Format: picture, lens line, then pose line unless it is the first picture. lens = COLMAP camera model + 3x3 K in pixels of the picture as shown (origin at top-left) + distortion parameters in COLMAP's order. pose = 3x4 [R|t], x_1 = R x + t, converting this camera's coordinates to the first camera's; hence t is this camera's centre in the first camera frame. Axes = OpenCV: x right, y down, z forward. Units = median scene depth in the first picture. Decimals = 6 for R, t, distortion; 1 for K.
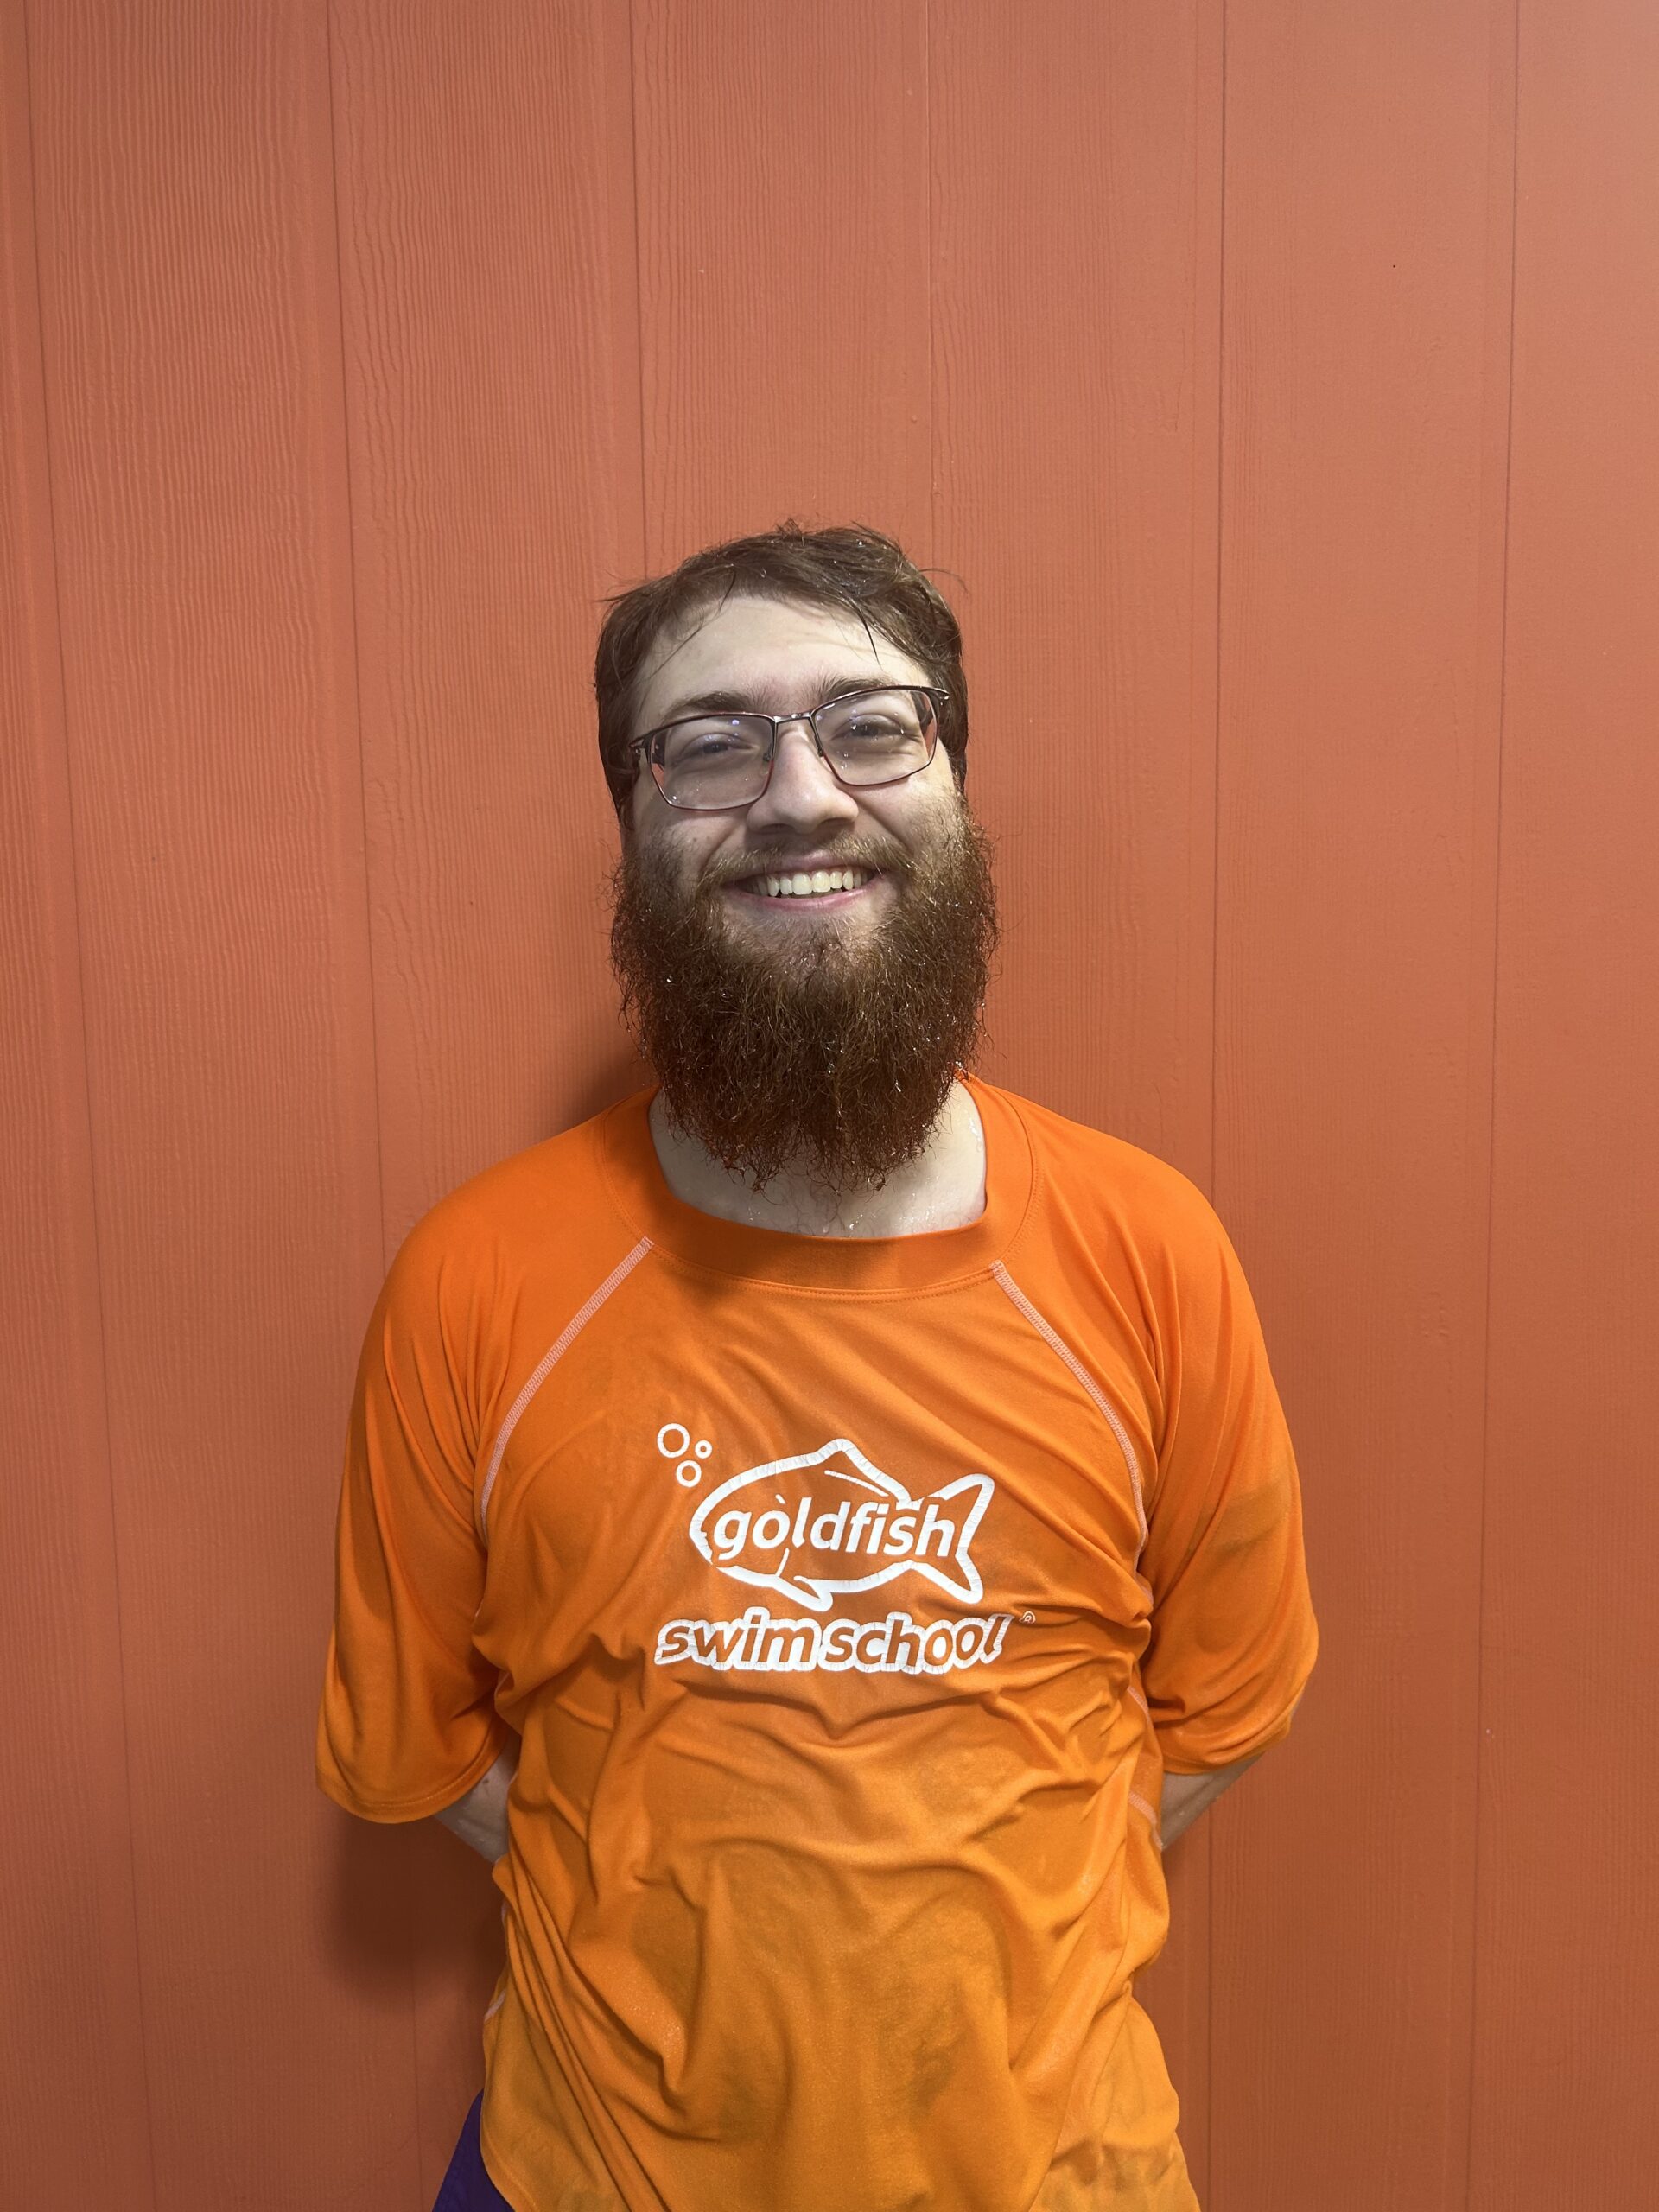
lens RADIAL K [[2036.4, 0, 824.4], [0, 2036.4, 1174.4], [0, 0, 1]] dist [0.064815, -0.138565]
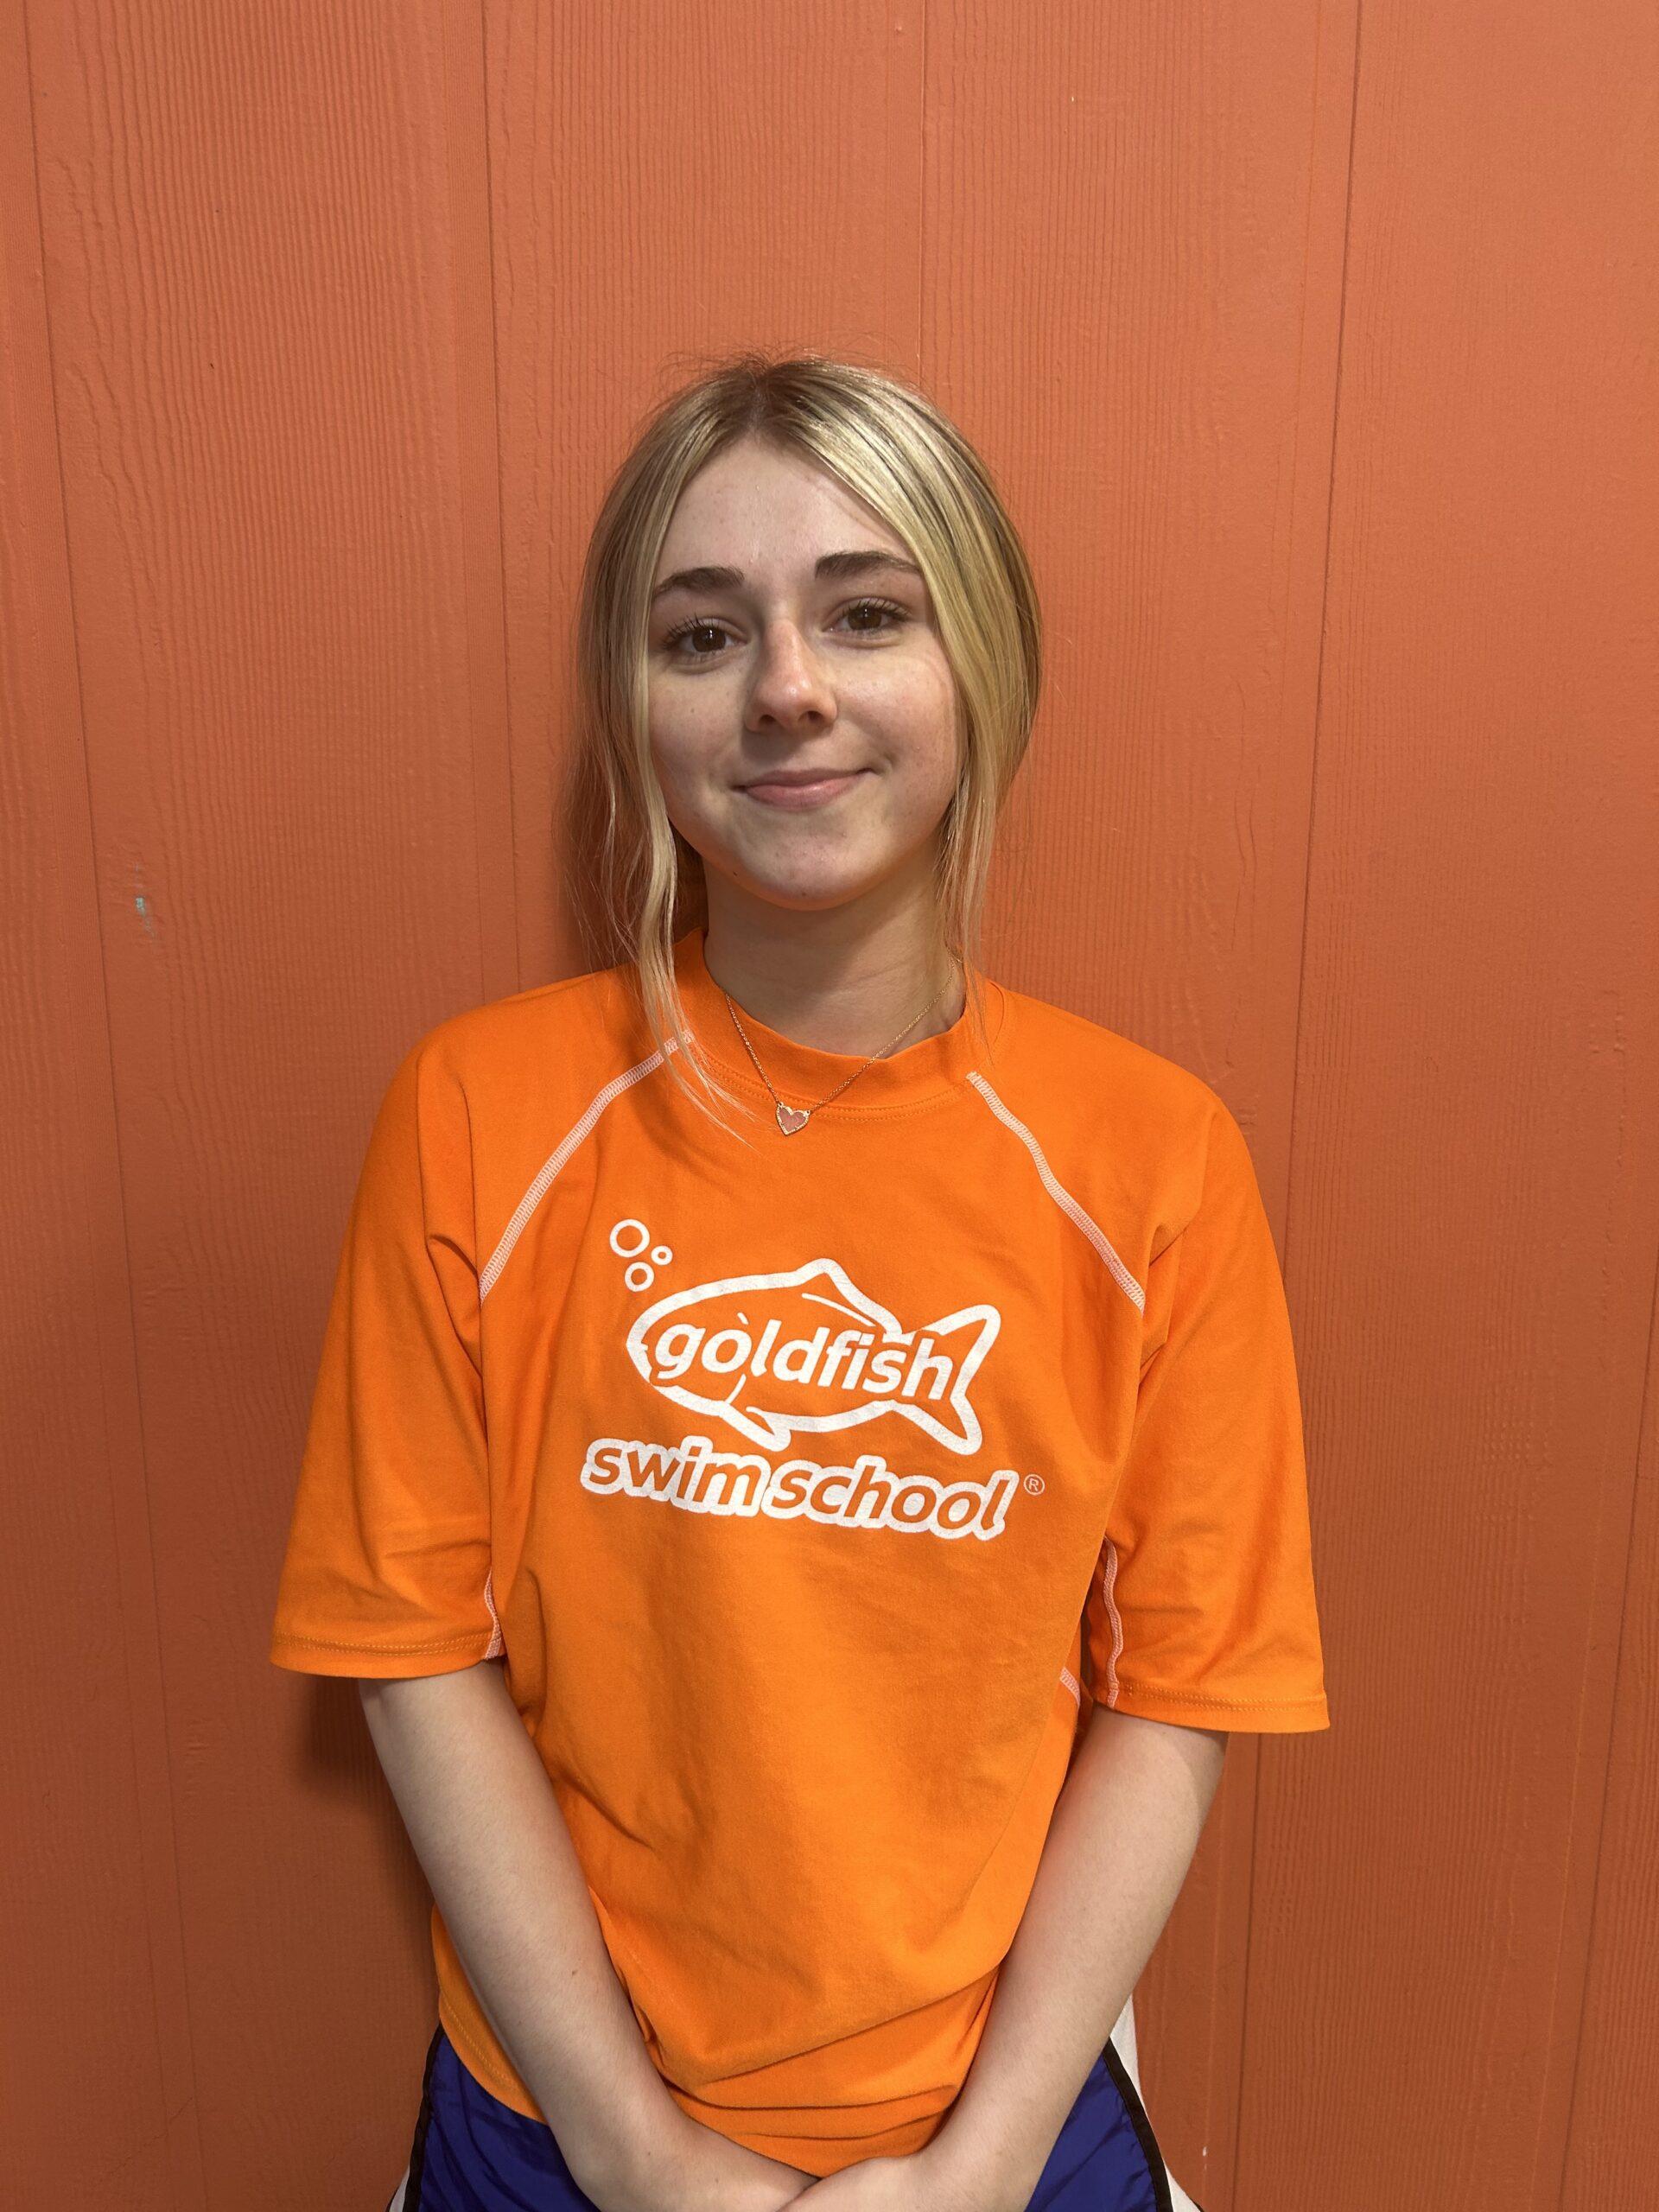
lens RADIAL K [[1703.9, 0, 859.0], [0, 1703.9, 1103.6], [0, 0, 1]] dist [0.037401, -0.061084]
pose [[0.998883, 0.012505, 0.045567, 0.011958], [-0.015608, 0.997537, 0.068385, 0.063480], [-0.044599, -0.069020, 0.996618, 0.440460]]
